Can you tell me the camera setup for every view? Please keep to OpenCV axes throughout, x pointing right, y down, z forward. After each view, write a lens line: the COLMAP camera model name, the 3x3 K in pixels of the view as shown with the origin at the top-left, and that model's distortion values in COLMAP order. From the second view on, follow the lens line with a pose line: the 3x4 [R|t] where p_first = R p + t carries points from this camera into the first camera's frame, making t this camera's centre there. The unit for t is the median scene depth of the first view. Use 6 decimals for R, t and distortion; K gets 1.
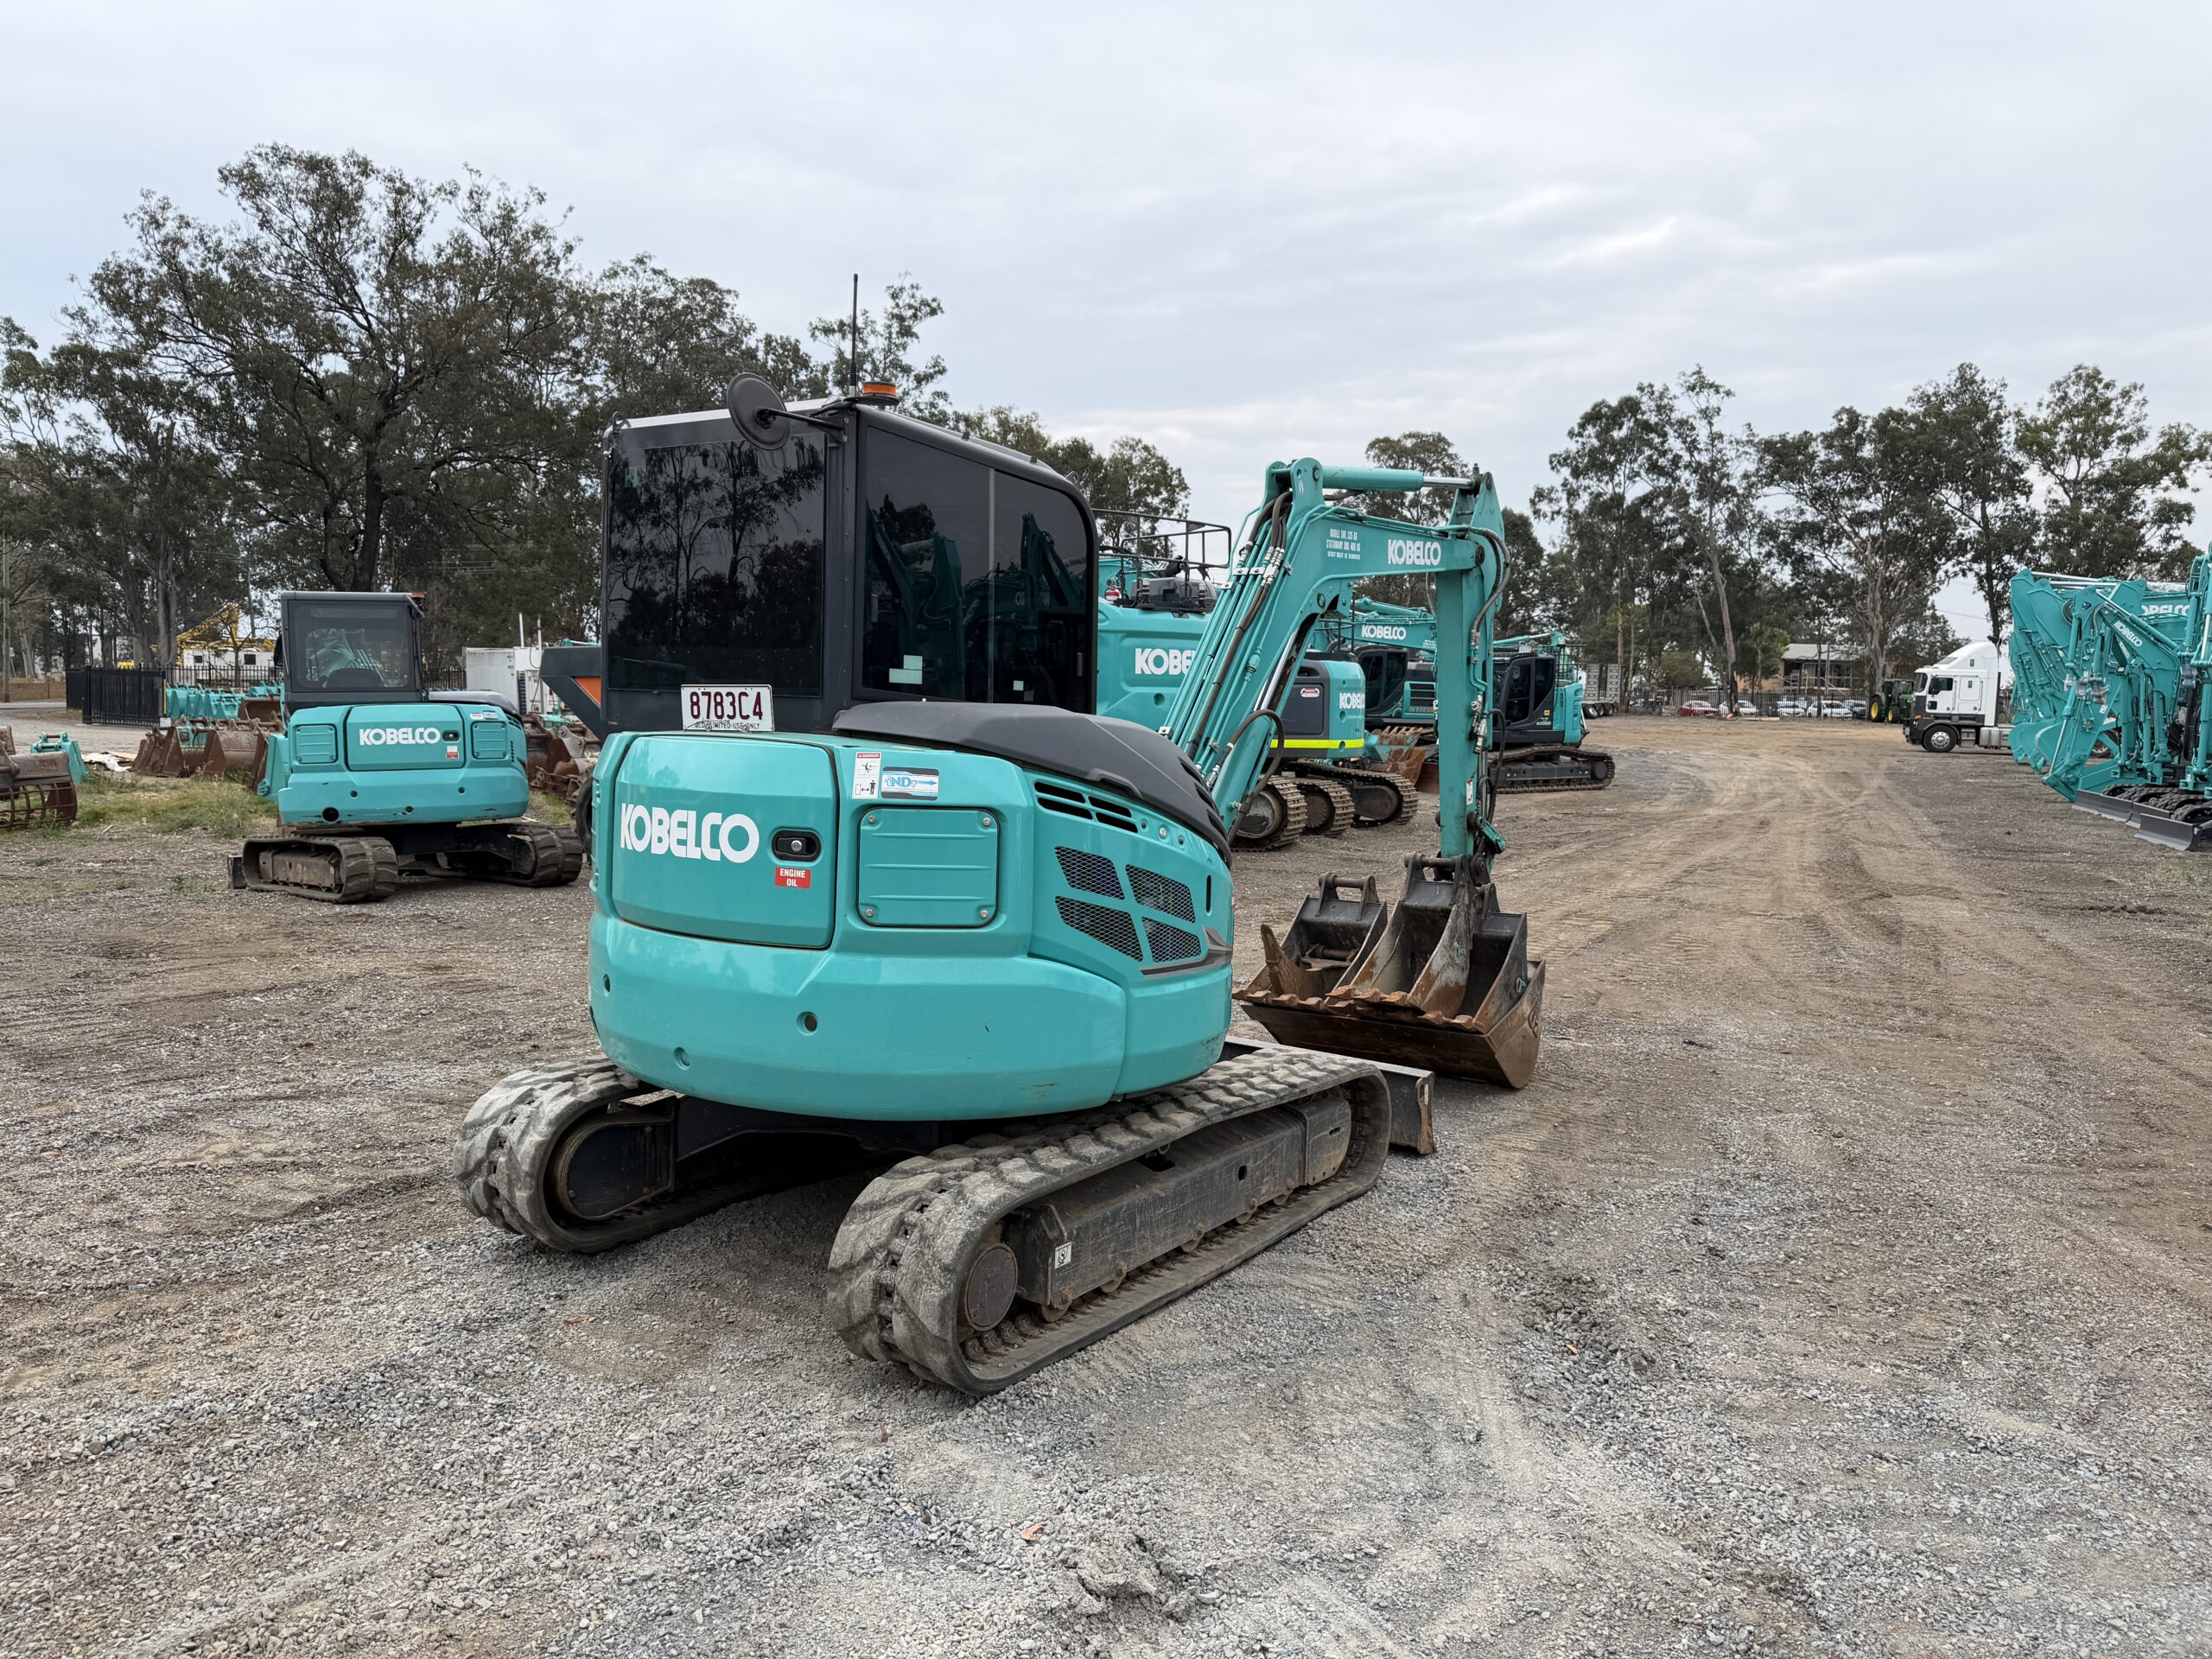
lens RADIAL K [[1553.5, 0, 1119.1], [0, 1553.5, 833.2], [0, 0, 1]] dist [0.061426, -0.079909]
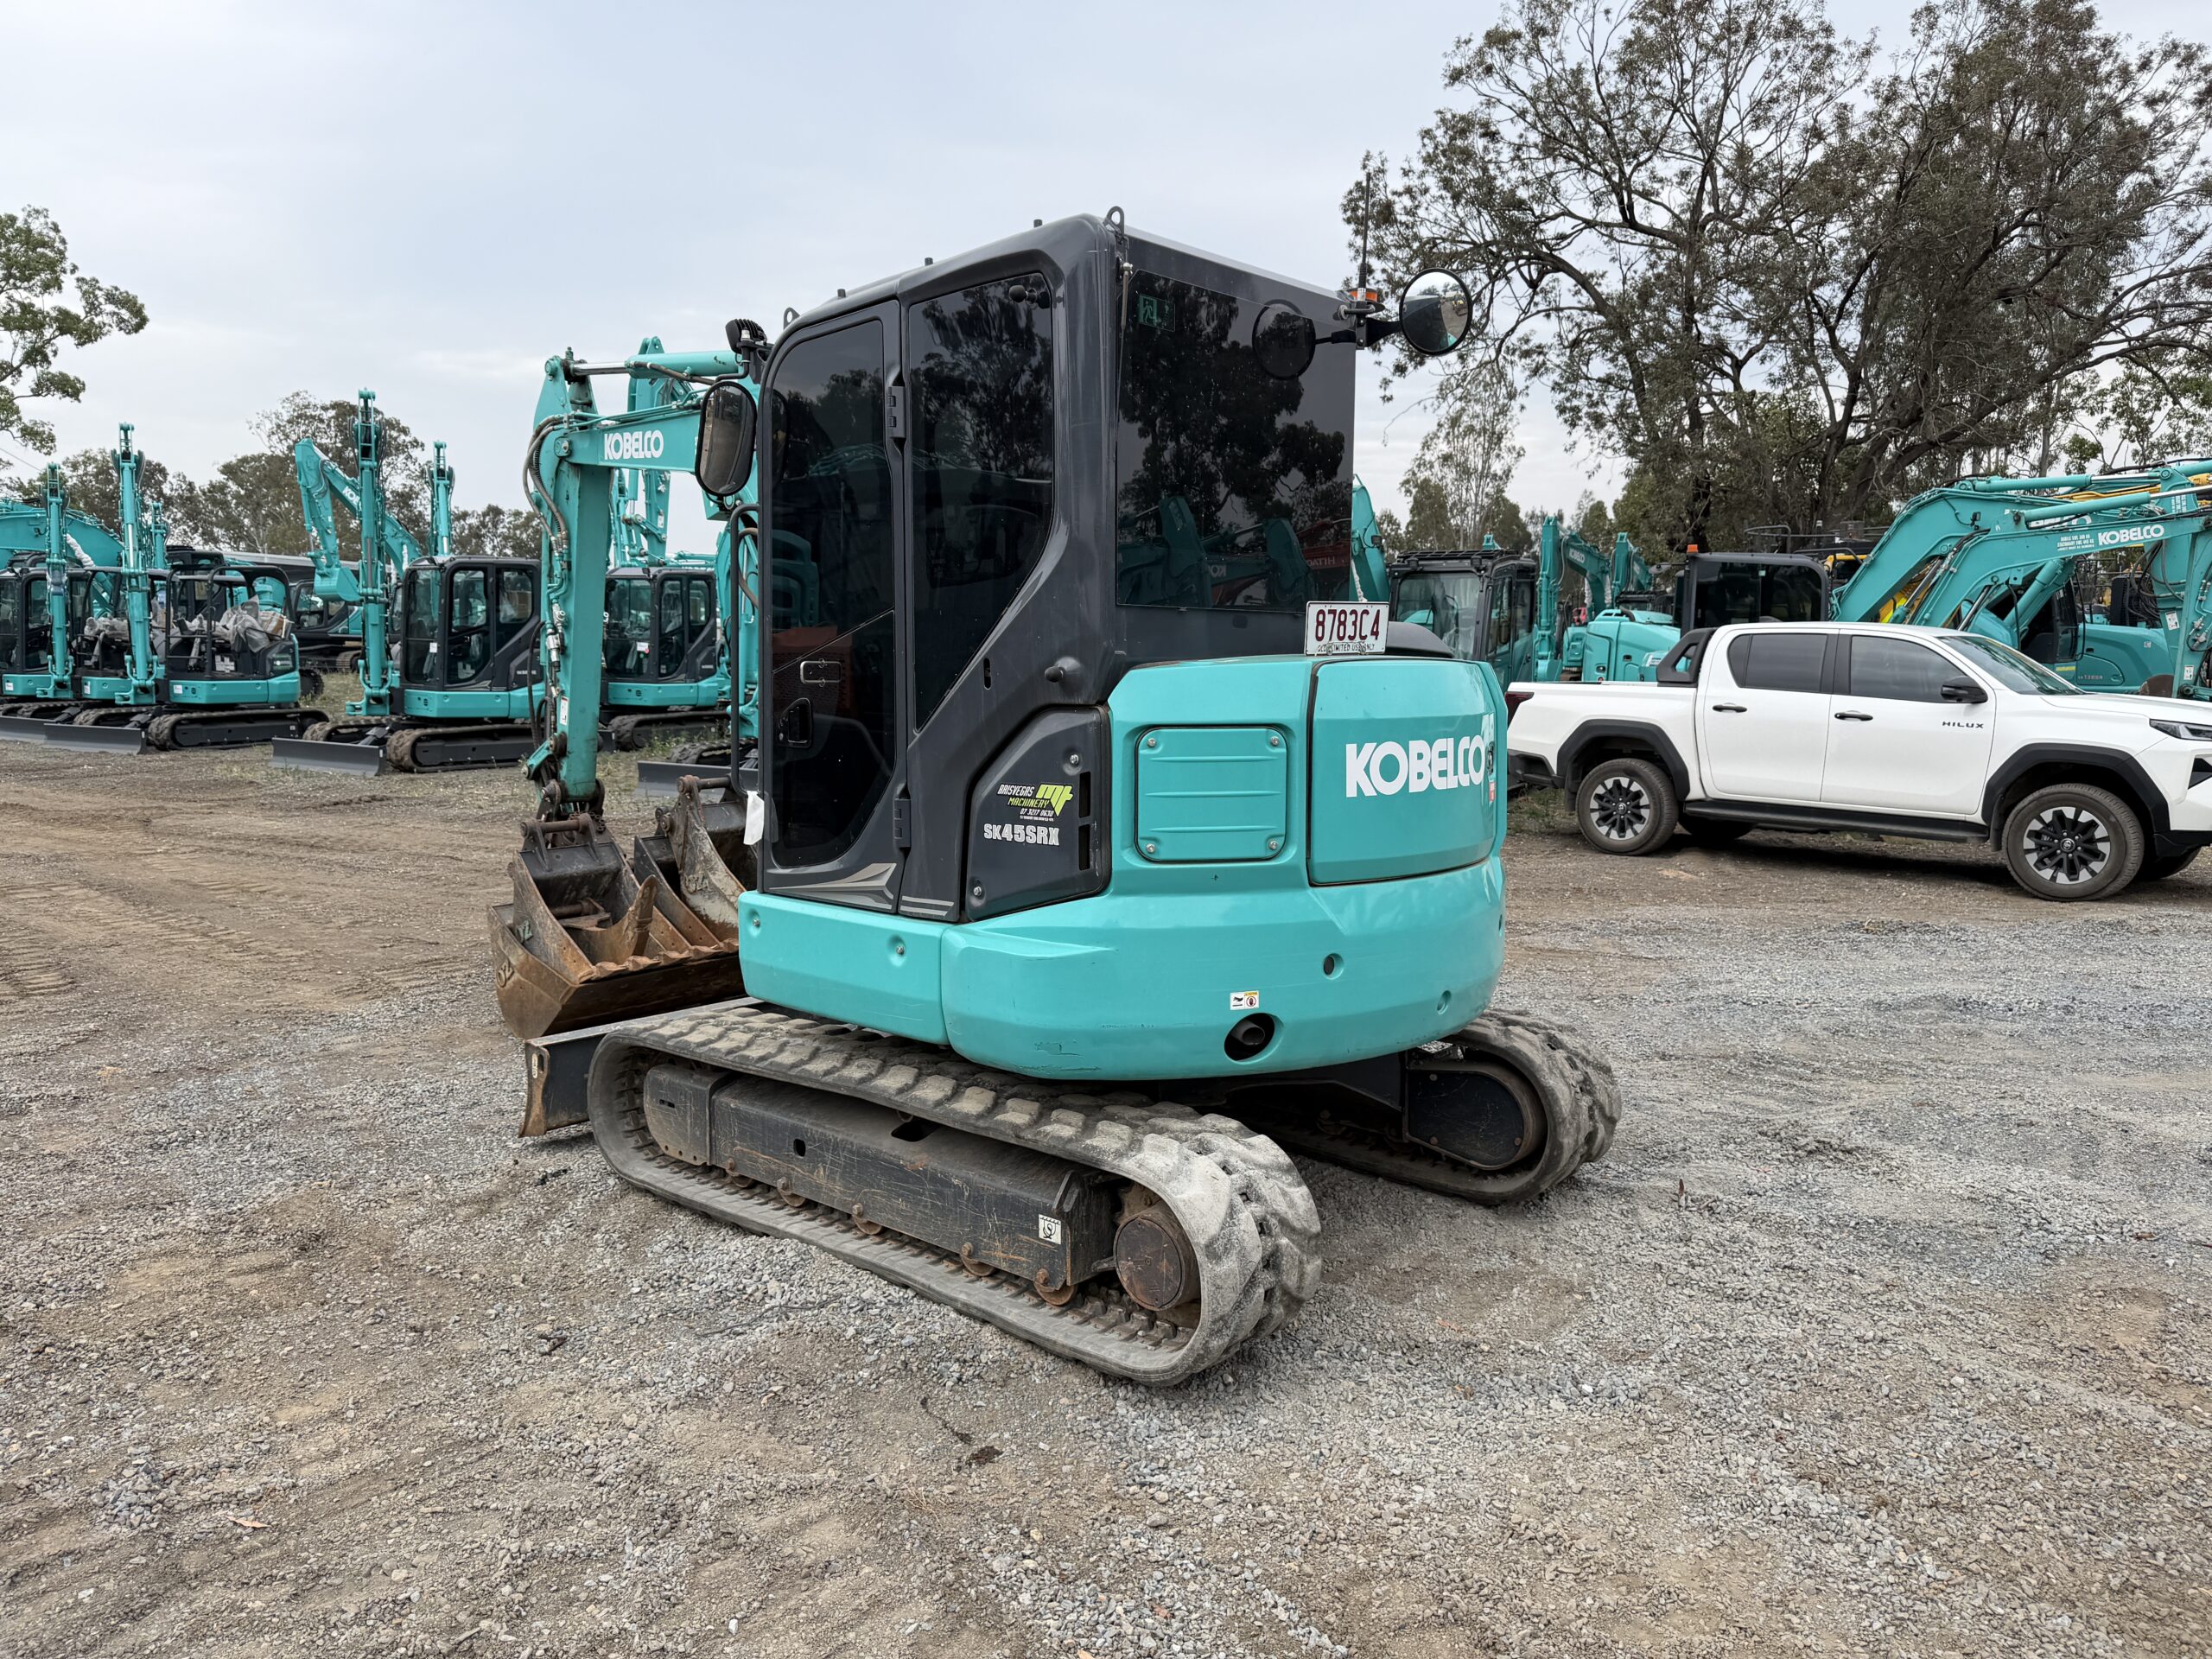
lens RADIAL K [[1553.5, 0, 1098.8], [0, 1553.5, 813.7], [0, 0, 1]] dist [0.061426, -0.079909]
pose [[0.126035, -0.126684, 0.983904, -0.378279], [0.080427, 0.989853, 0.117147, -0.029576], [-0.988760, 0.064368, 0.134945, 0.334423]]
